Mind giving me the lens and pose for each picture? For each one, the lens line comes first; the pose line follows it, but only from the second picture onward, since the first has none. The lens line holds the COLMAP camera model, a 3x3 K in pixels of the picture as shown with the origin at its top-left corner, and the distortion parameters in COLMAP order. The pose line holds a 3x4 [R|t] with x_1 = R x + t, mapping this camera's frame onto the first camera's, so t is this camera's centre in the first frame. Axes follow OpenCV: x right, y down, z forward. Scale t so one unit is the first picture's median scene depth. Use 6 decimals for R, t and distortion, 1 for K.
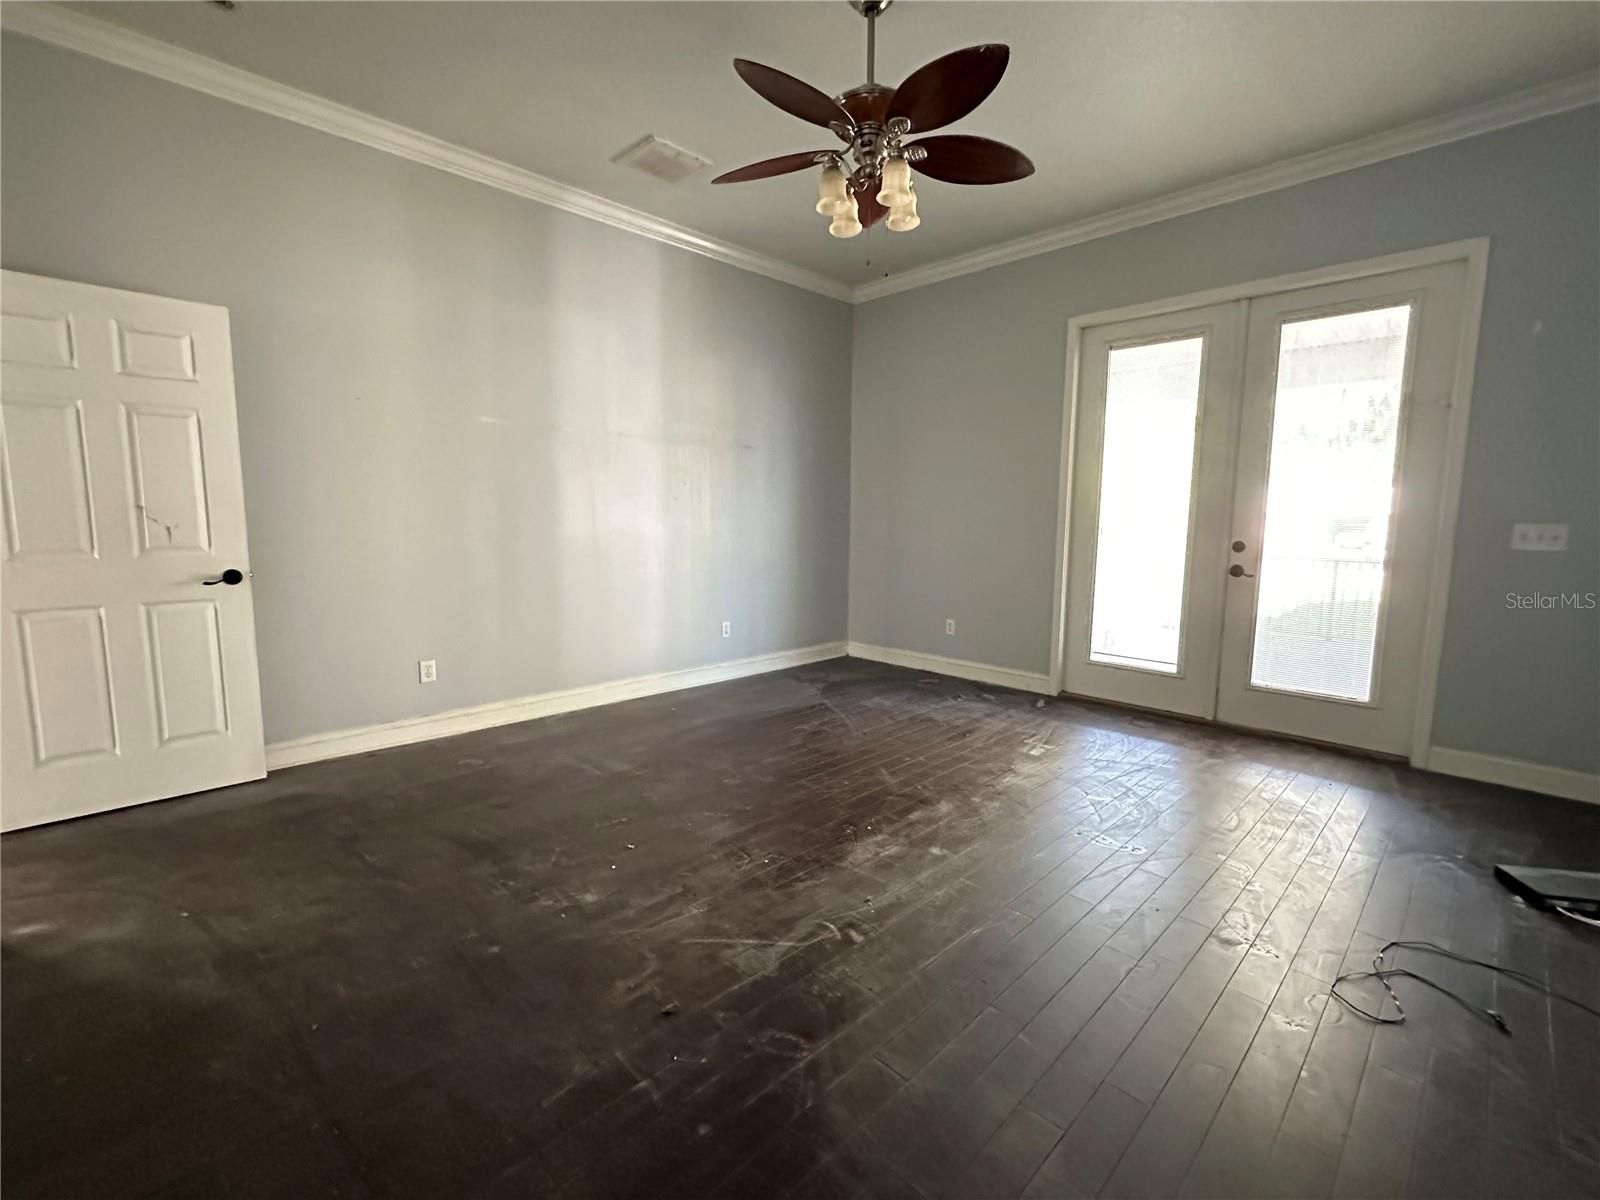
lens RADIAL K [[709.9, 0, 786.8], [0, 709.9, 604.4], [0, 0, 1]] dist [0.001708, -0.000142]
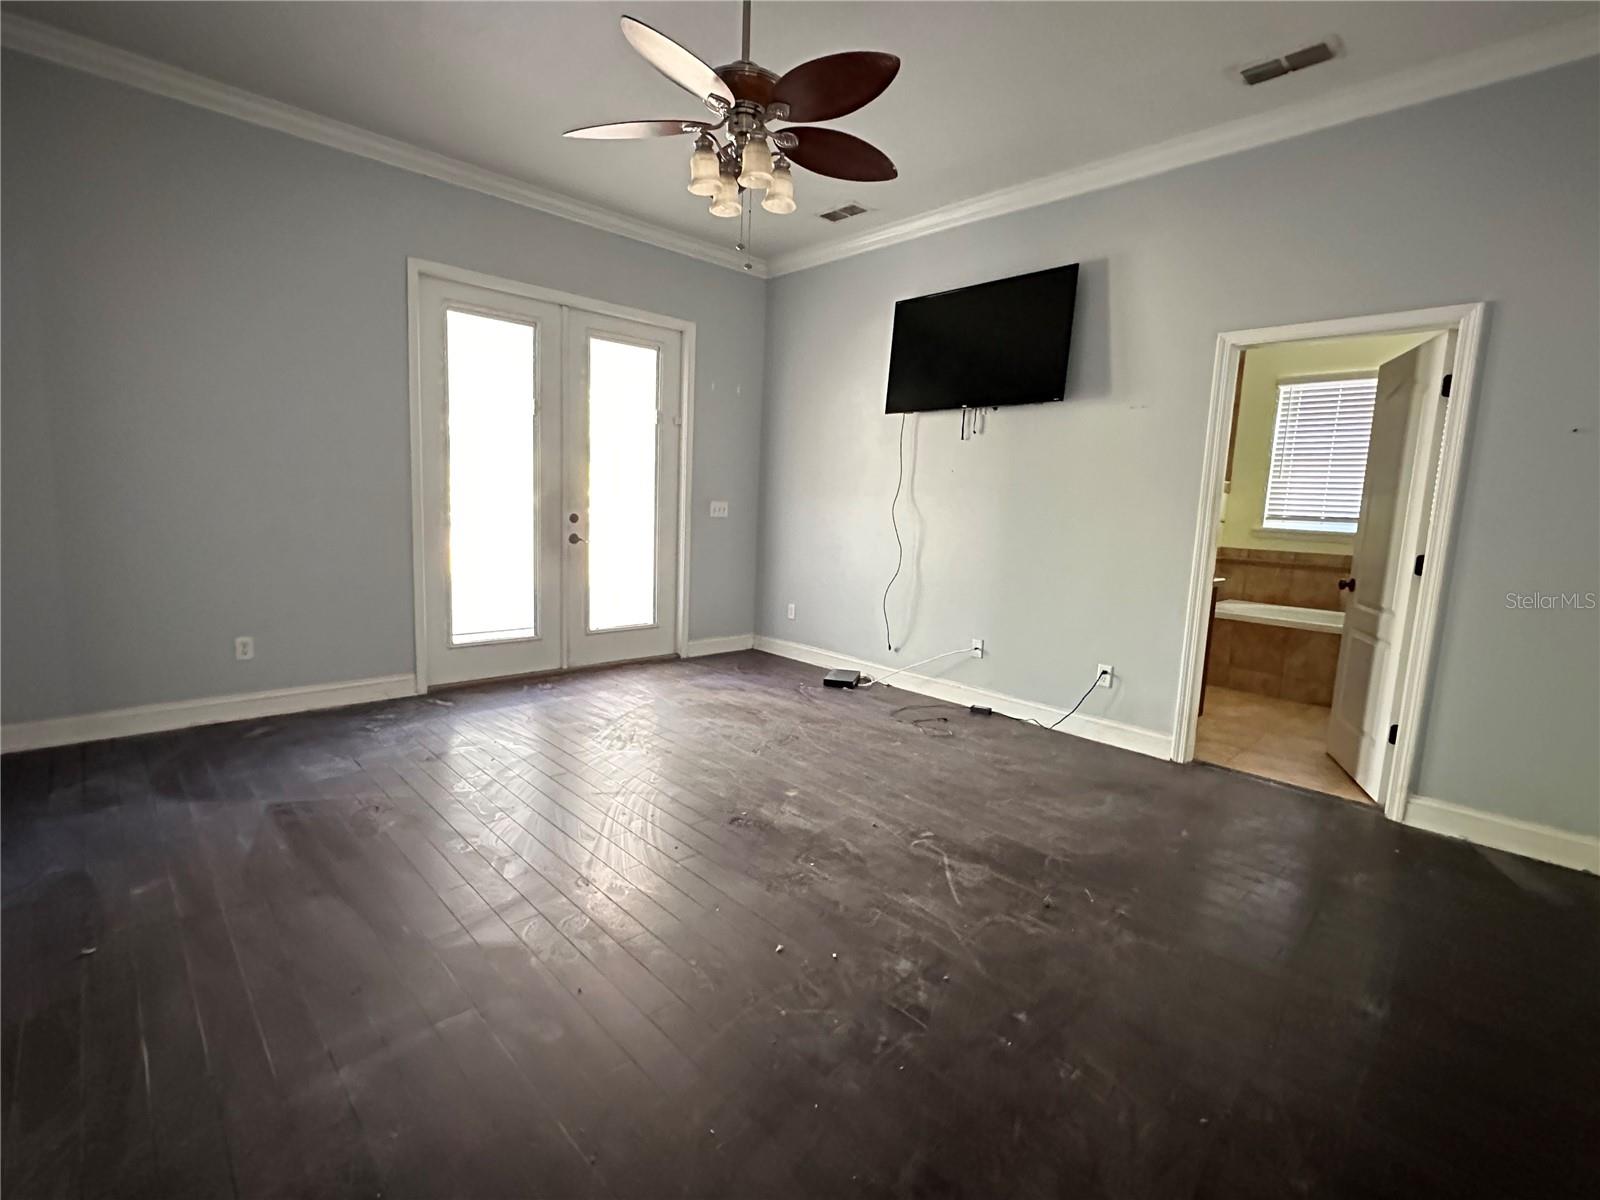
lens RADIAL K [[740.1, 0, 826.3], [0, 740.1, 608.6], [0, 0, 1]] dist [-0.010648, 0.001775]
pose [[-0.011352, -0.155069, 0.987838, -0.645591], [0.086982, 0.984004, 0.155467, -0.093009], [-0.996145, 0.087689, 0.002318, 0.624857]]
